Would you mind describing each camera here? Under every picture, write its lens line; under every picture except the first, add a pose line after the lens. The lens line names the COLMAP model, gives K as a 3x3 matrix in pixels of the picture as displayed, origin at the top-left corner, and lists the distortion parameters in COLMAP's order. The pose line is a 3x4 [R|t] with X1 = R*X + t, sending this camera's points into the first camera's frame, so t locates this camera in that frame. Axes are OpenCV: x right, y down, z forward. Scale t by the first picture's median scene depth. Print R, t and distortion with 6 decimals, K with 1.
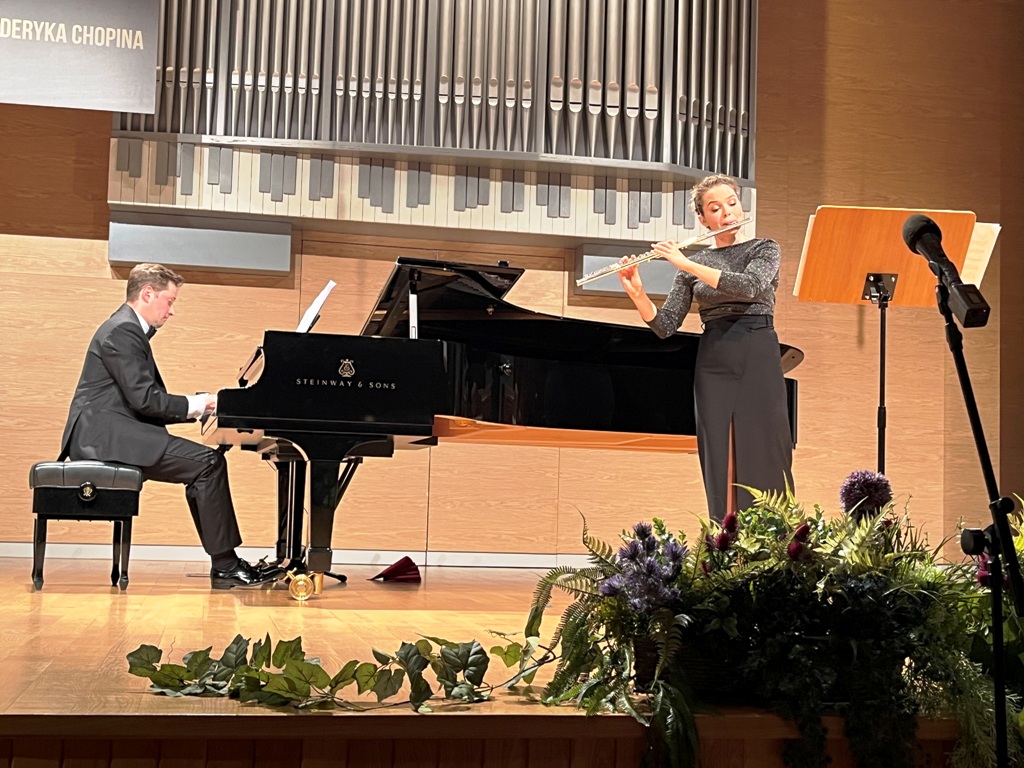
lens RADIAL K [[1444.7, 0, 507.0], [0, 1444.7, 403.6], [0, 0, 1]] dist [0.060173, 0.000000]
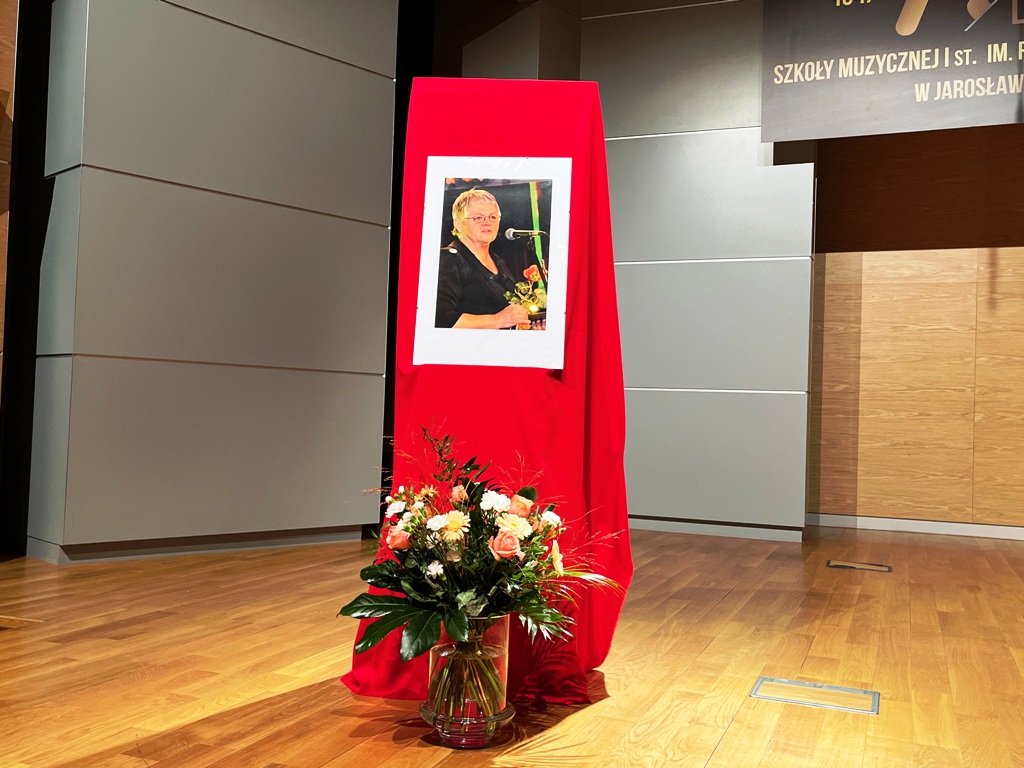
lens RADIAL K [[972.7, 0, 515.9], [0, 972.7, 390.0], [0, 0, 1]] dist [0.021340, 0.000000]
pose [[0.834328, -0.012598, -0.551125, -0.320126], [0.032649, 0.999113, 0.026587, -0.051775], [0.550301, -0.040176, 0.833999, 0.222572]]
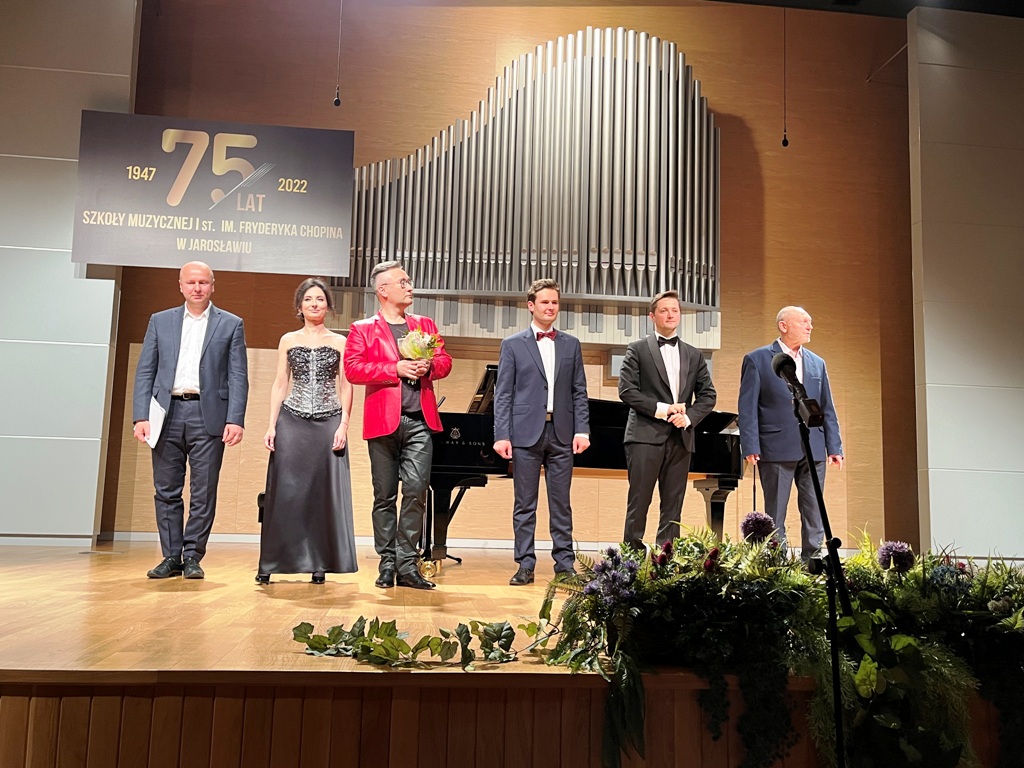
lens RADIAL K [[890.7, 0, 505.8], [0, 890.7, 396.1], [0, 0, 1]] dist [0.037223, -0.037454]
pose [[0.996352, -0.011217, -0.084595, 0.024779], [0.007212, 0.998845, -0.047507, -0.014737], [0.085030, 0.046724, 0.995282, 0.003324]]
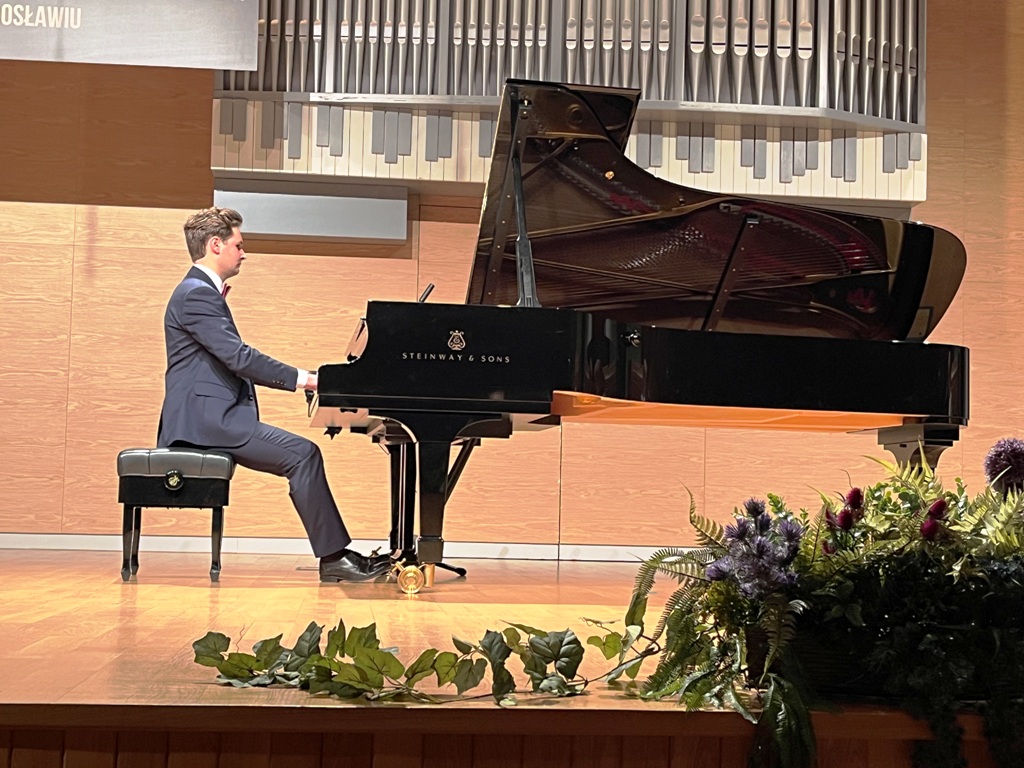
lens RADIAL K [[1587.9, 0, 513.9], [0, 1587.9, 409.9], [0, 0, 1]] dist [0.066827, 0.000000]
pose [[0.995477, -0.010642, -0.094405, 0.015402], [0.011994, 0.999833, 0.013775, 0.004828], [0.094243, -0.014845, 0.995439, 0.003096]]
